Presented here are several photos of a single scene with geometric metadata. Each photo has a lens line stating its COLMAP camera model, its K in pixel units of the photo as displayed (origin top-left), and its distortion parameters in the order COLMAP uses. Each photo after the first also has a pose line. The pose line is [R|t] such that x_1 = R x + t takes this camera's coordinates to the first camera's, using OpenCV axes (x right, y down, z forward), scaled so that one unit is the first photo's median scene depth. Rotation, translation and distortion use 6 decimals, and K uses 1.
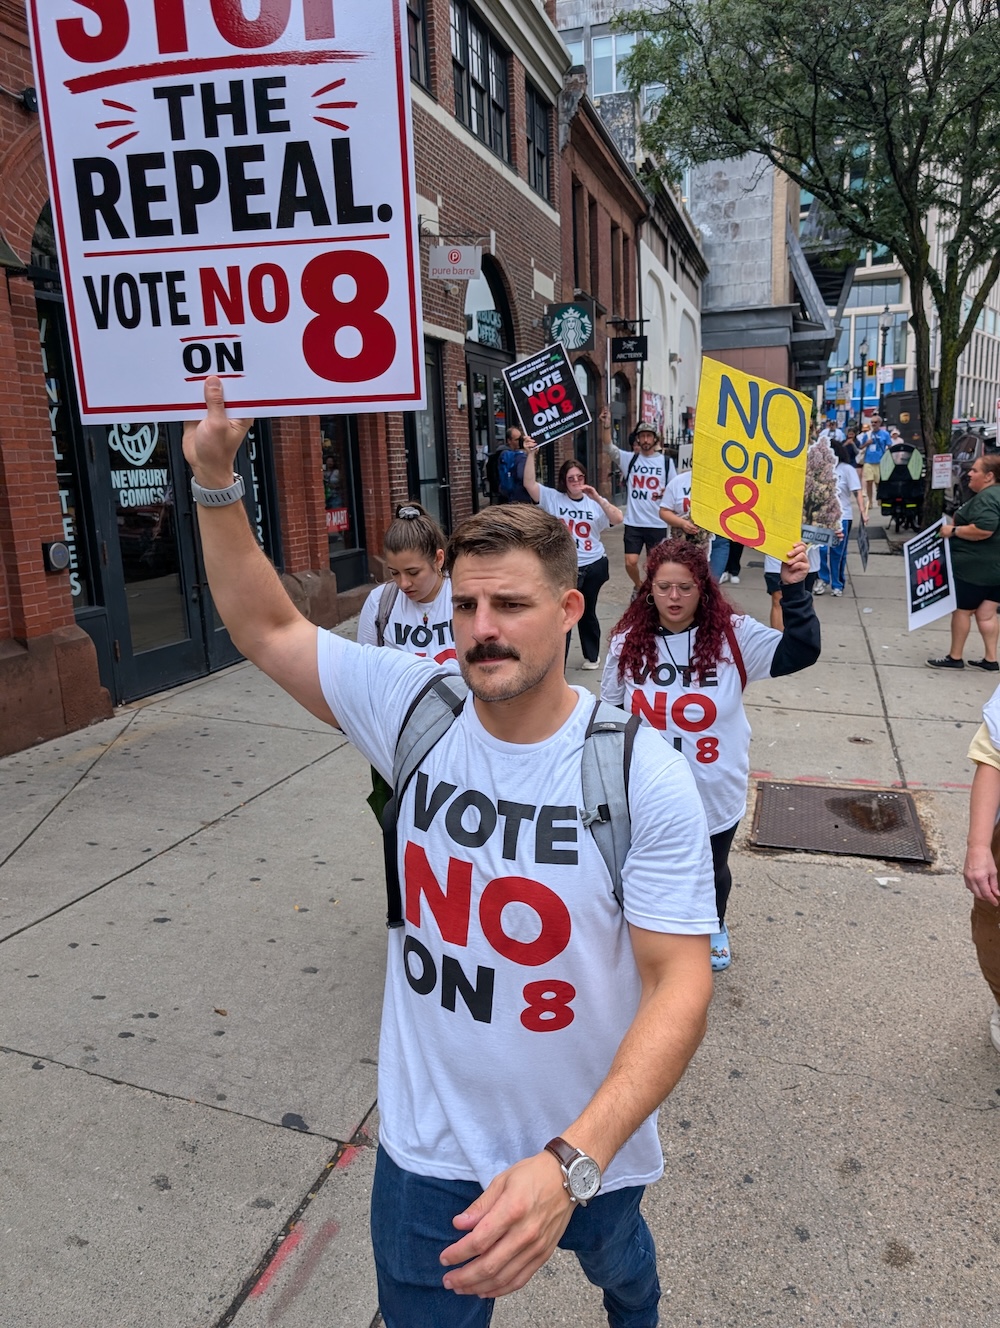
lens RADIAL K [[951.9, 0, 514.8], [0, 951.9, 664.7], [0, 0, 1]] dist [0.014844, -0.008945]
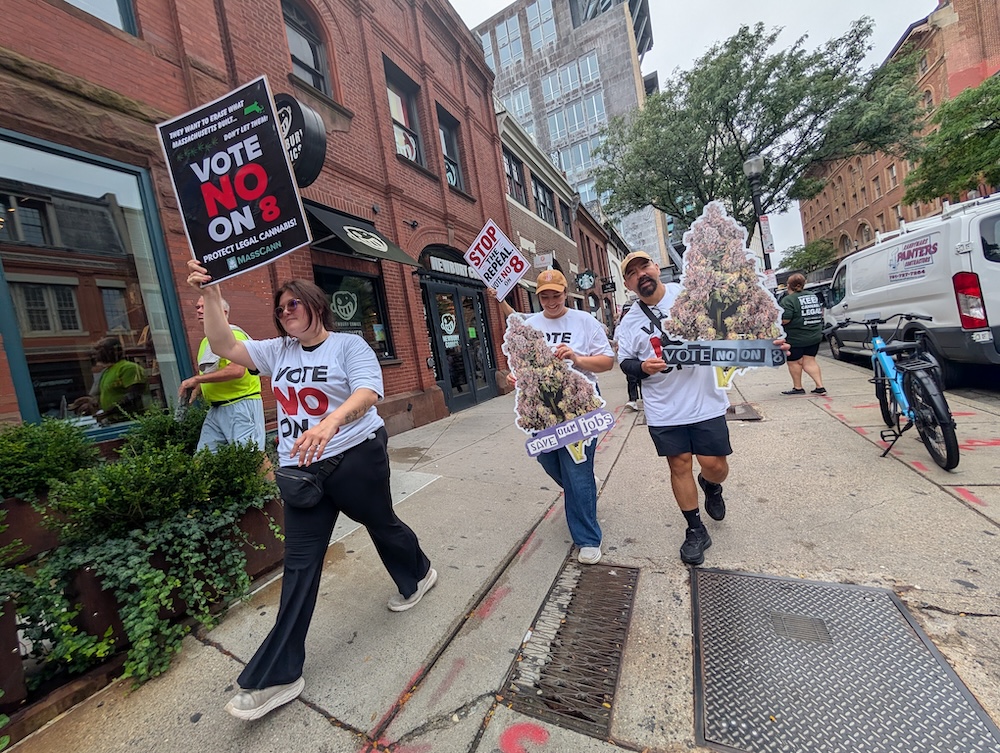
lens RADIAL K [[379.4, 0, 502.4], [0, 379.4, 381.1], [0, 0, 1]] dist [-0.004193, -0.000197]
pose [[0.977577, -0.120180, -0.172917, -0.031375], [0.095448, 0.984836, -0.144870, 0.086105], [0.187706, 0.125117, 0.974224, -0.076131]]
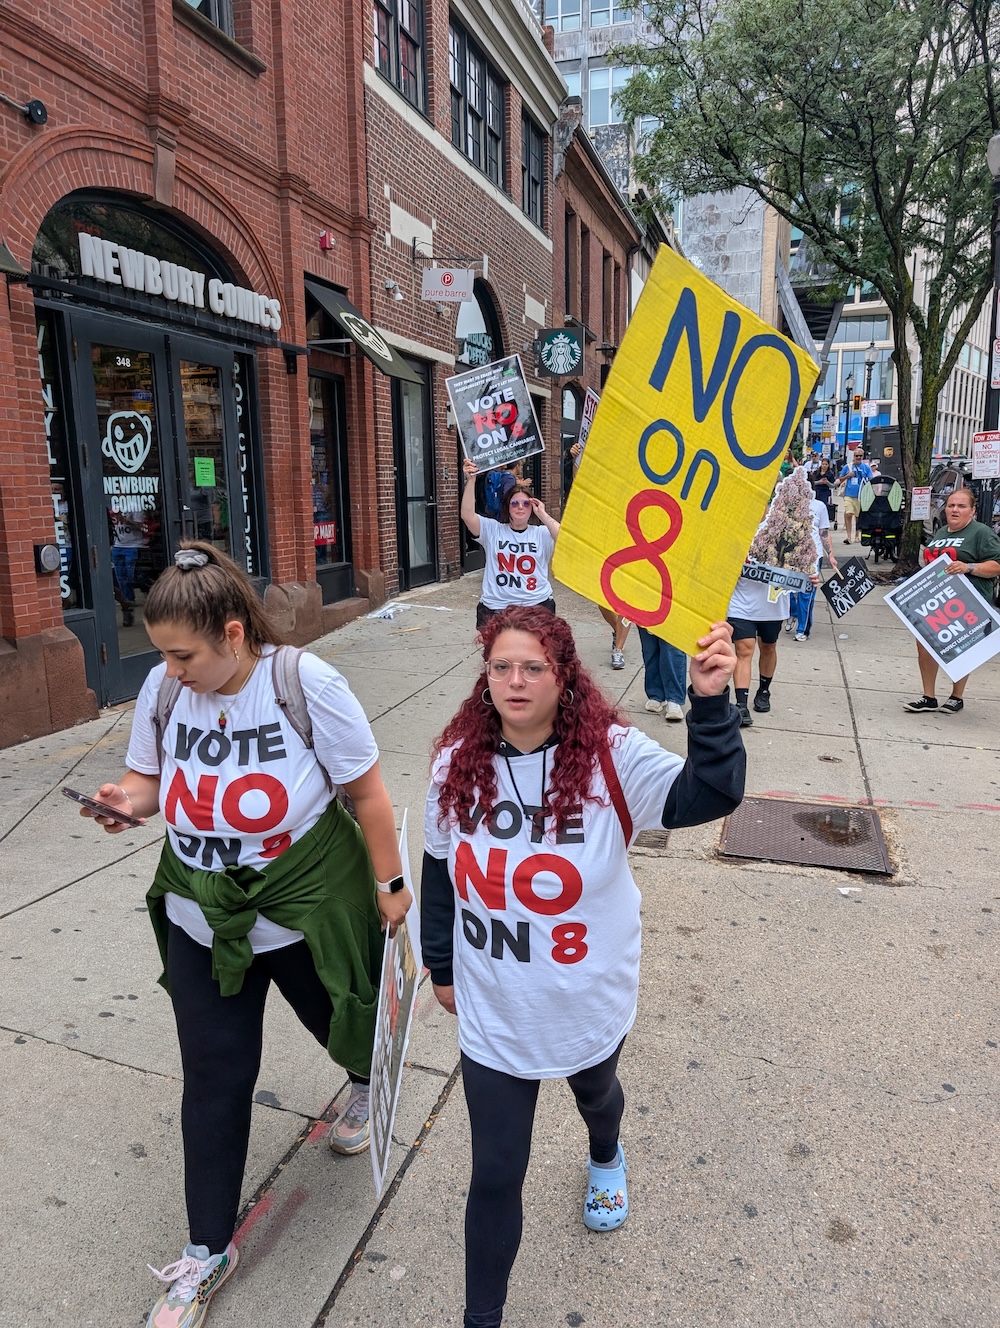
lens RADIAL K [[951.9, 0, 510.1], [0, 951.9, 677.5], [0, 0, 1]] dist [0.014844, -0.008945]
pose [[0.999604, 0.025359, 0.012165, 0.002481], [-0.025214, 0.999611, -0.011954, 0.007807], [-0.012463, 0.011643, 0.999855, -0.013264]]
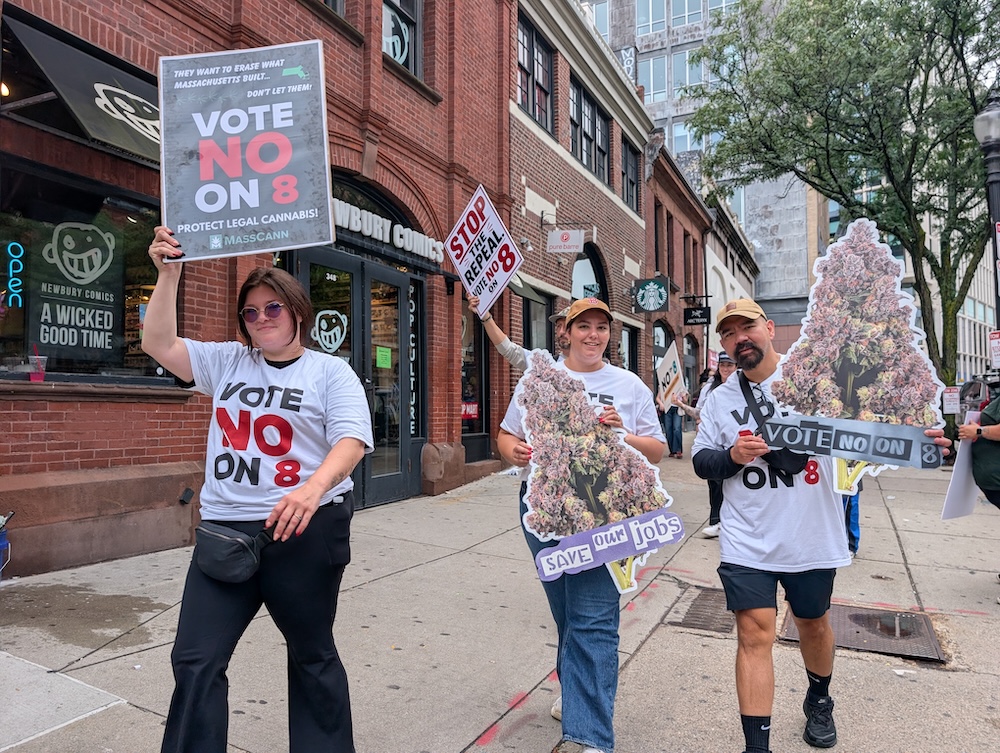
lens RADIAL K [[716.8, 0, 513.1], [0, 716.8, 395.5], [0, 0, 1]] dist [0.014844, -0.008945]
pose [[0.989184, 0.023043, -0.144861, 0.021715], [-0.056644, 0.970984, -0.232337, 0.058679], [0.135304, 0.238030, 0.961787, 0.017891]]
